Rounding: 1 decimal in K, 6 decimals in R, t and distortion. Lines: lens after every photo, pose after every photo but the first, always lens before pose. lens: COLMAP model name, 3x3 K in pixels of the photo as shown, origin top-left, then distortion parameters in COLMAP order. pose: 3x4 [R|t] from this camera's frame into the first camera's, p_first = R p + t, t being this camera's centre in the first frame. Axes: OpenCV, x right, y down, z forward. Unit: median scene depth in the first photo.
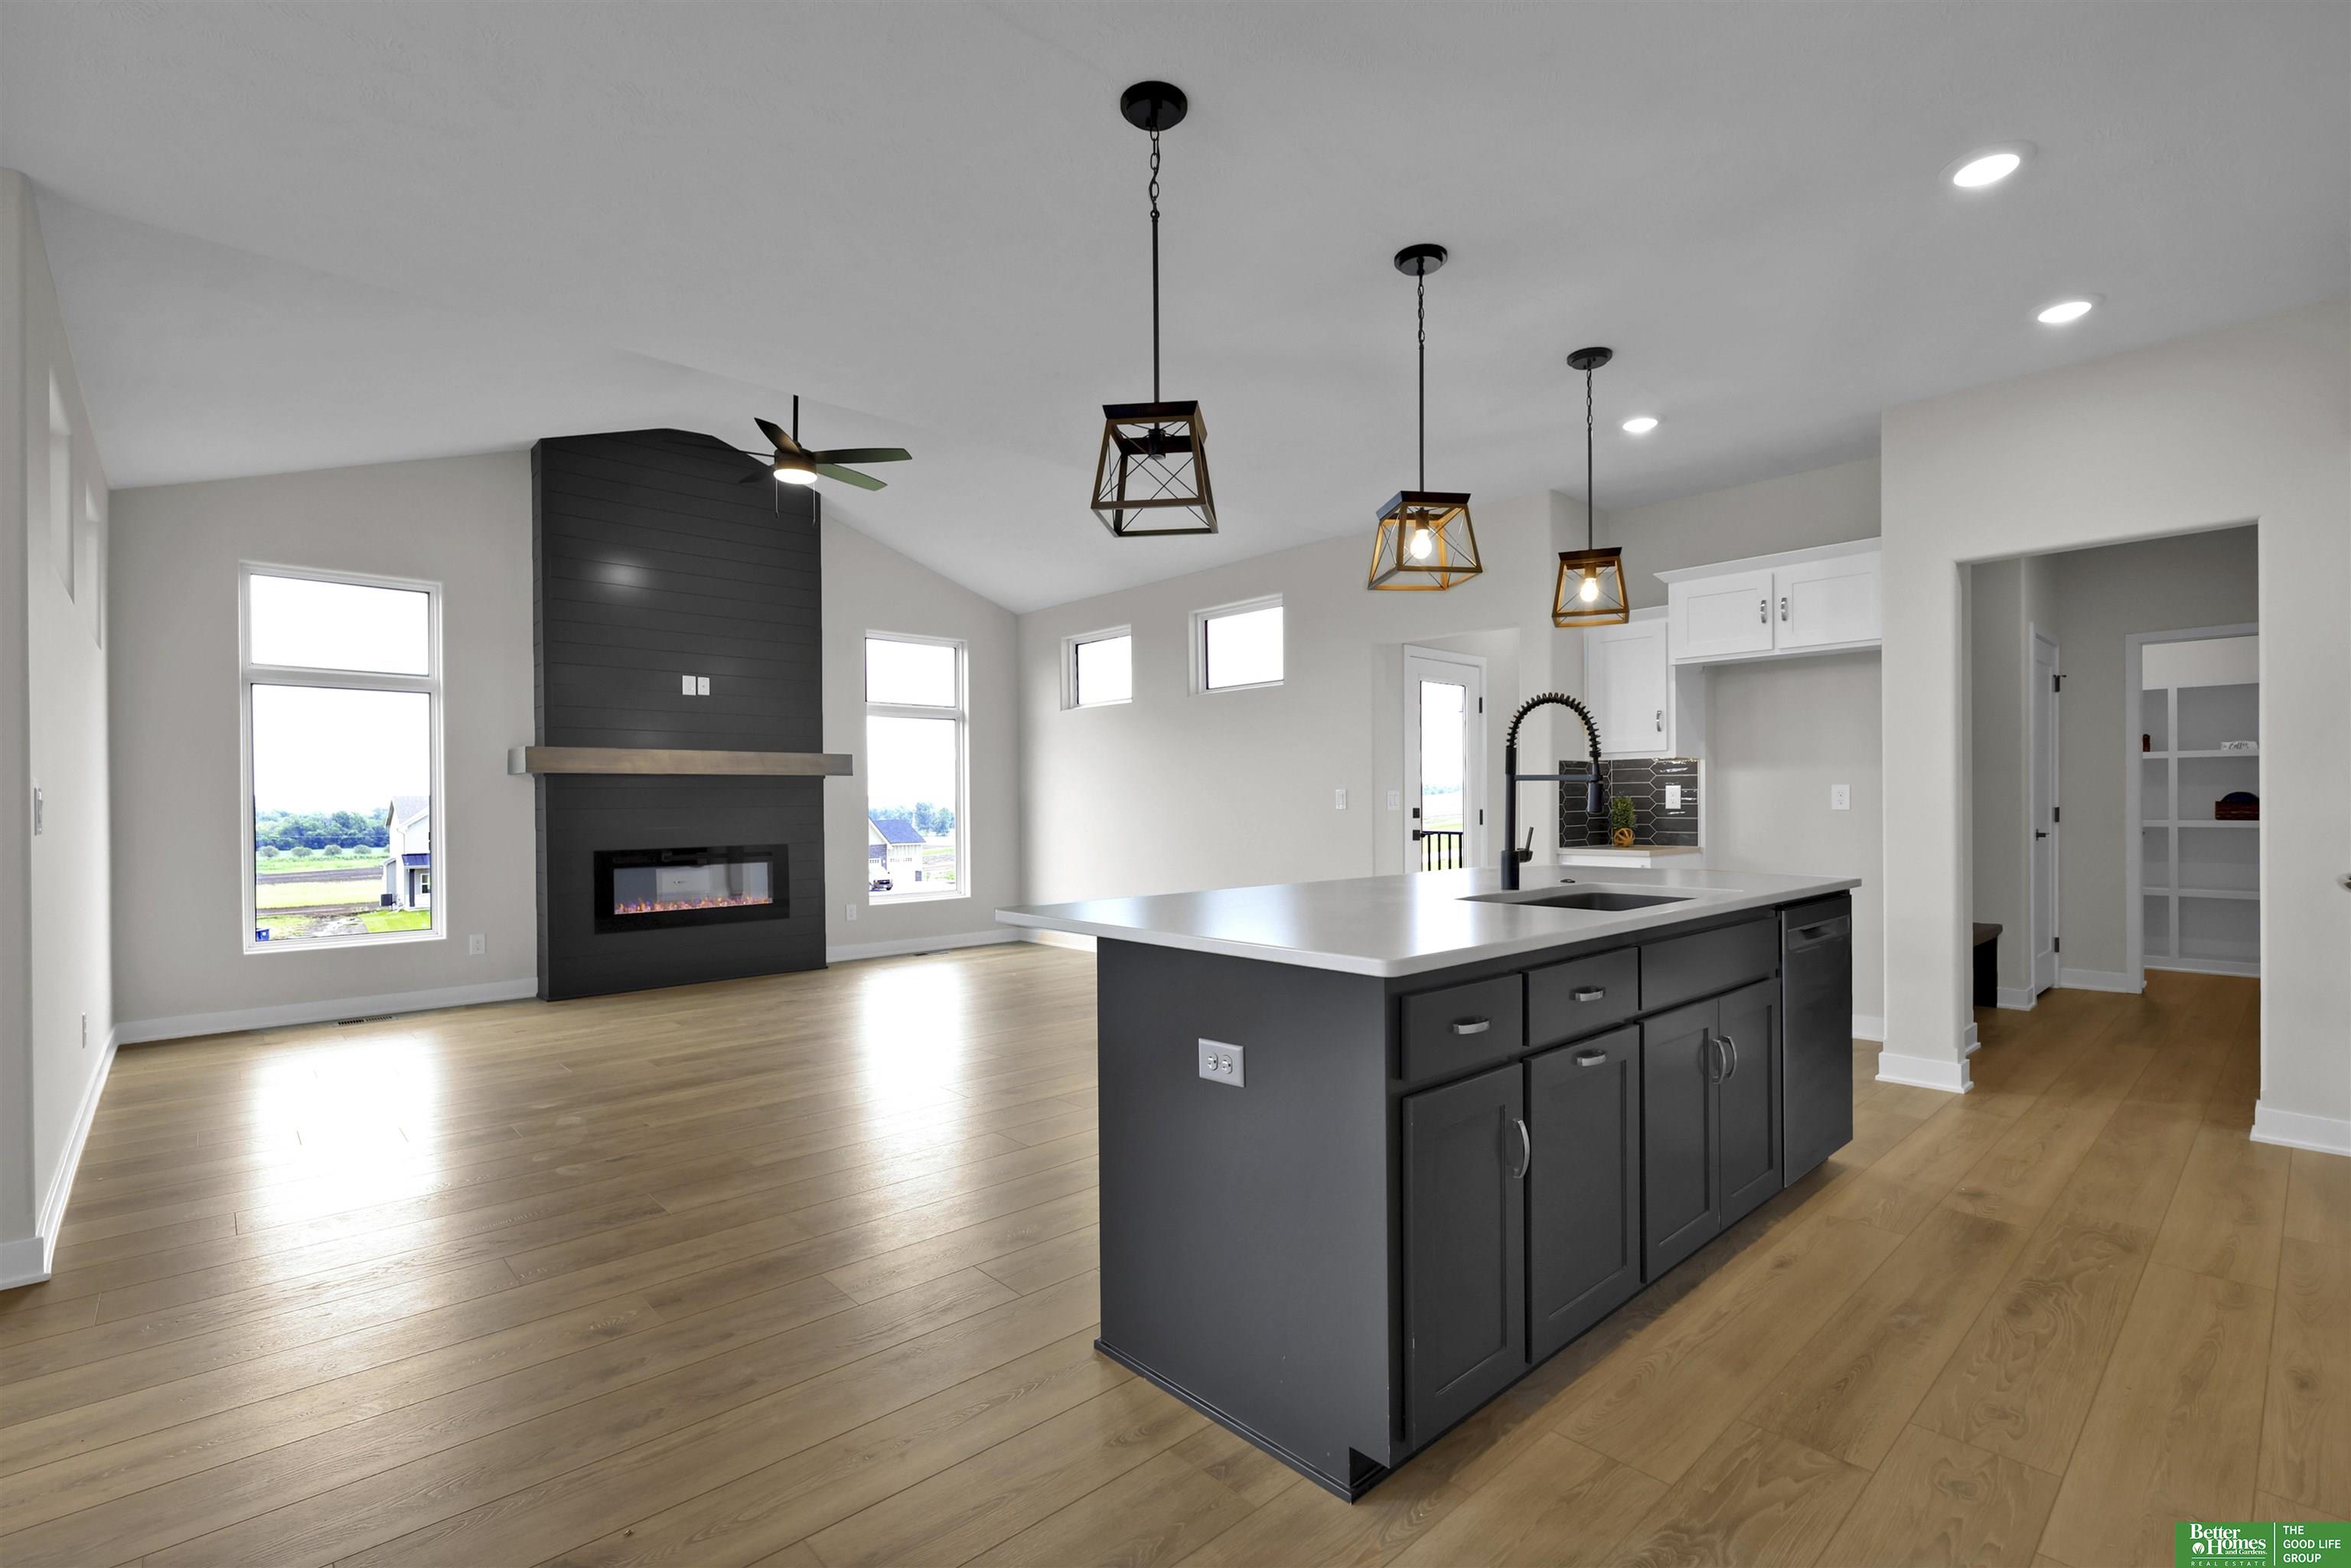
lens RADIAL K [[1071.9, 0, 1177.7], [0, 1071.9, 794.7], [0, 0, 1]] dist [0.003546, 0.000830]
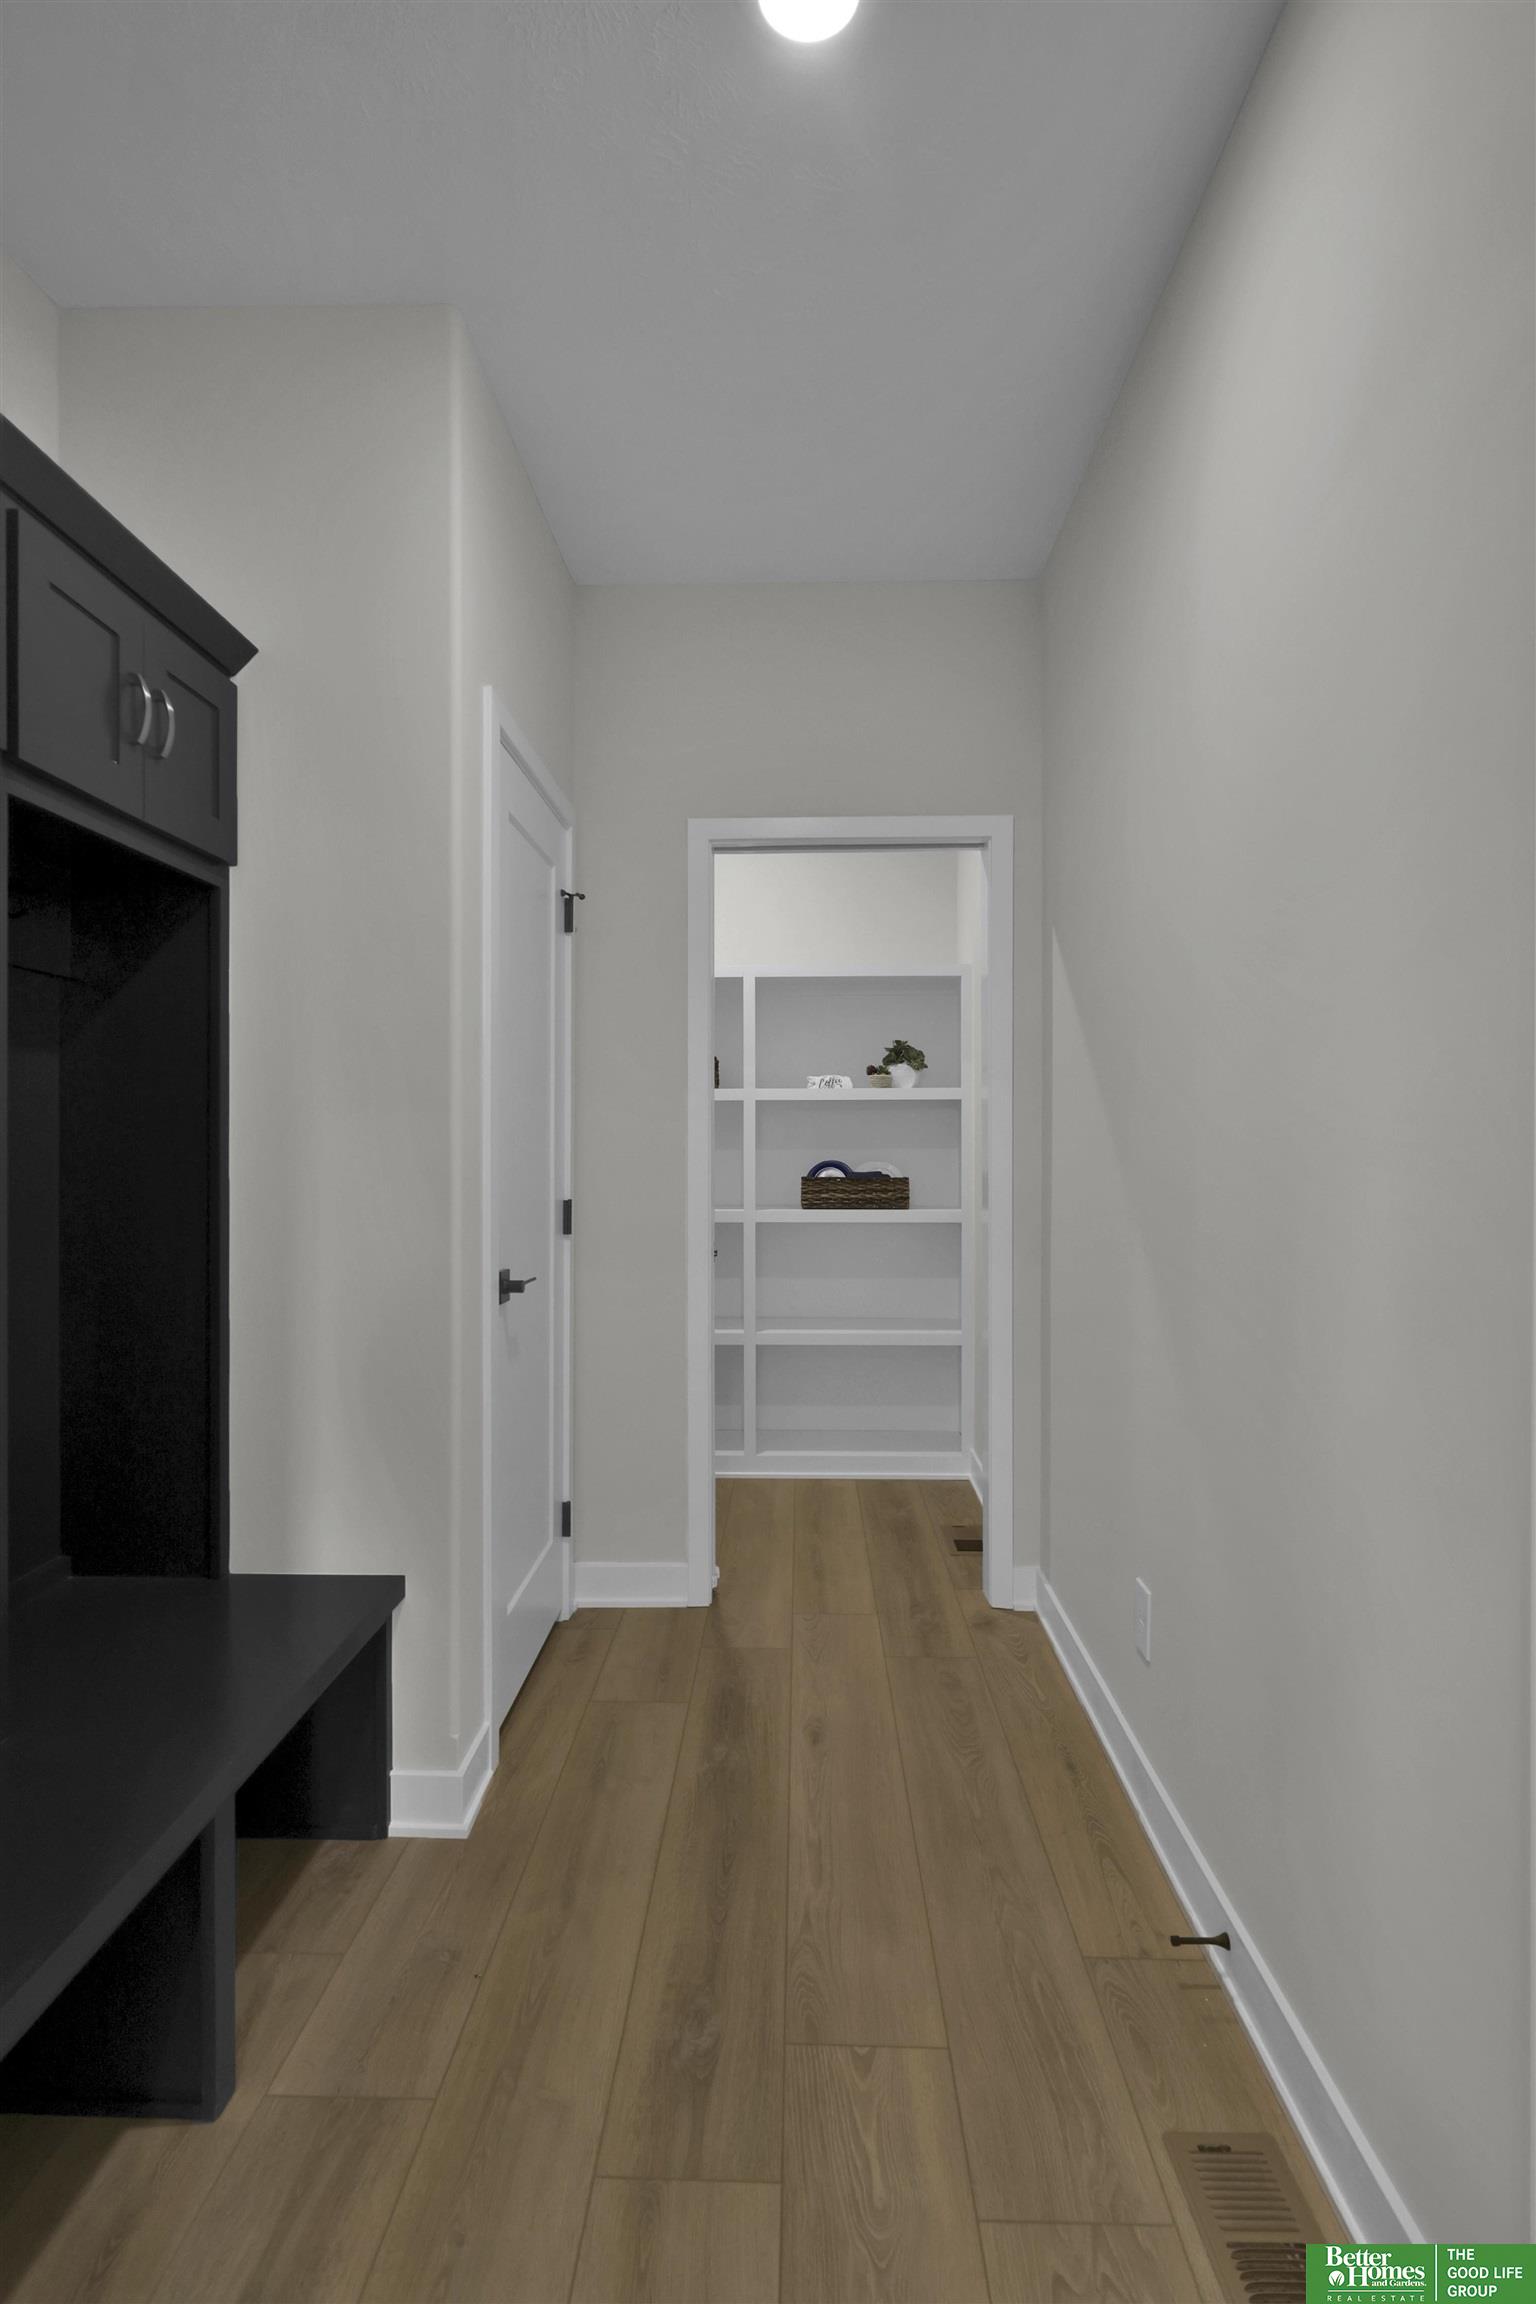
lens RADIAL K [[1049.9, 0, 768.0], [0, 1049.9, 1152.0], [0, 0, 1]] dist [0.002654, 0.000042]
pose [[0.698624, -0.000223, 0.715489, 0.536996], [-0.001255, 0.999998, 0.001537, -0.007513], [-0.715488, -0.001972, 0.698623, 0.607814]]
